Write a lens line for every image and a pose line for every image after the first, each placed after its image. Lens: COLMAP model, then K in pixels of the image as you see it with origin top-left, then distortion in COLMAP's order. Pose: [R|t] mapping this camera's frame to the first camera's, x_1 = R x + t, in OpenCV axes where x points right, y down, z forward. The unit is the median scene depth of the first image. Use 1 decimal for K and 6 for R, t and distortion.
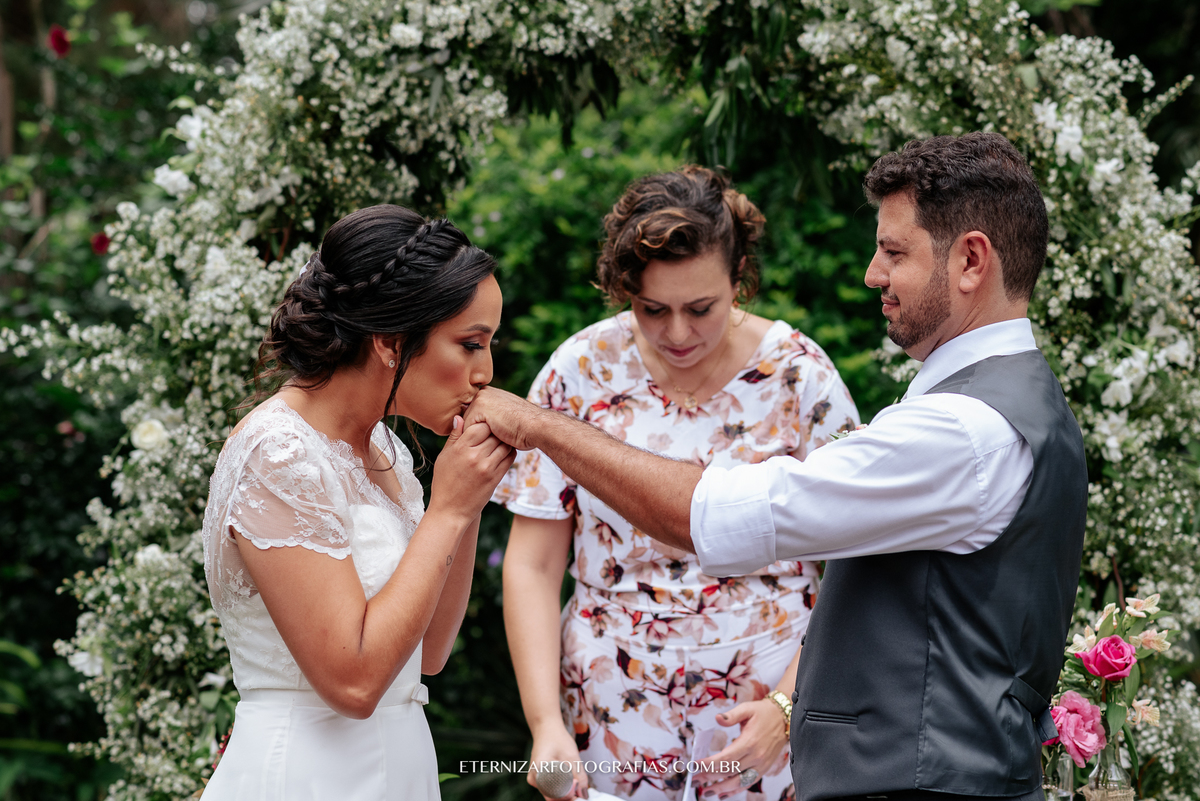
lens RADIAL K [[3092.5, 0, 646.6], [0, 3092.5, 382.2], [0, 0, 1]] dist [0.207277, 0.000000]
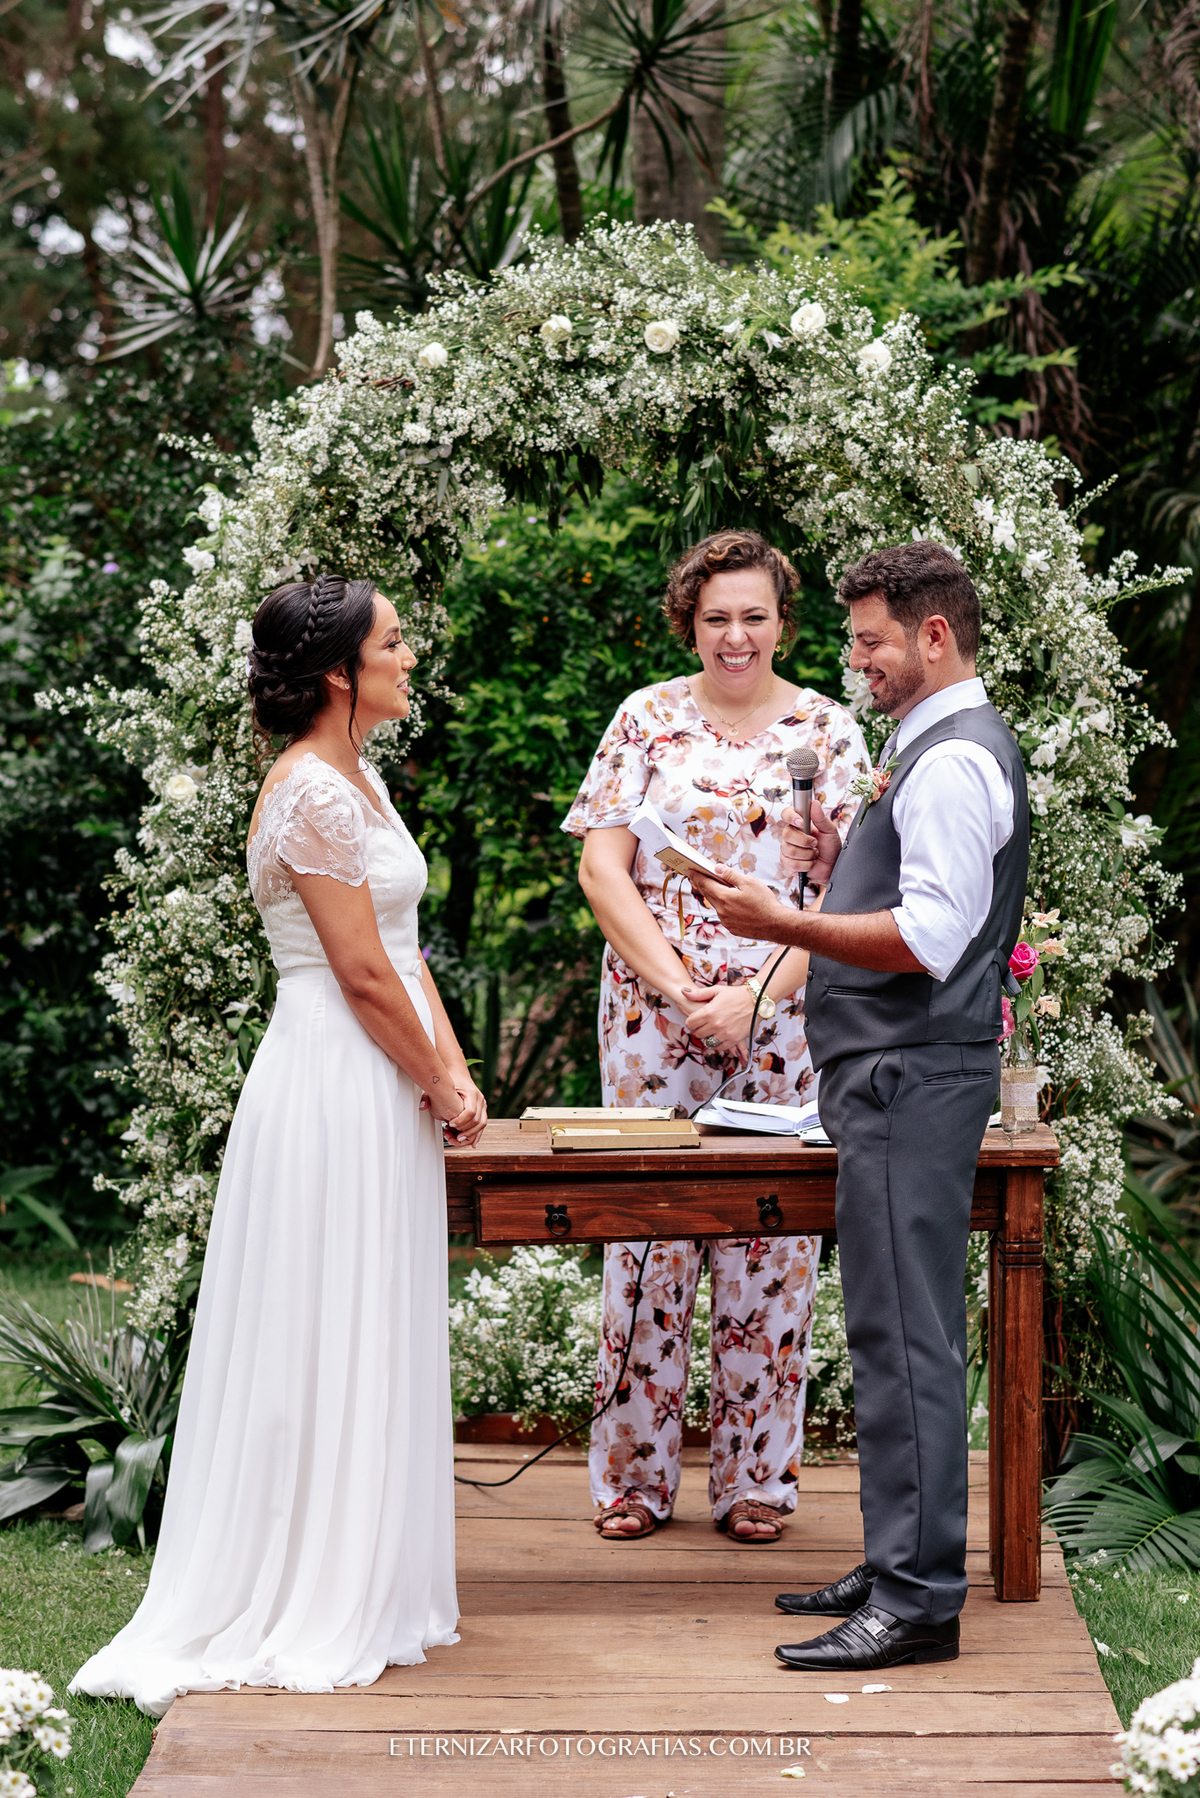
lens RADIAL K [[5139.4, 0, 567.6], [0, 5139.4, 803.4], [0, 0, 1]] dist [0.433044, 0.000000]
pose [[0.999722, 0.008216, 0.022092, -0.062643], [-0.008064, 0.999943, -0.006989, 0.034654], [-0.022148, 0.006809, 0.999732, -0.858825]]
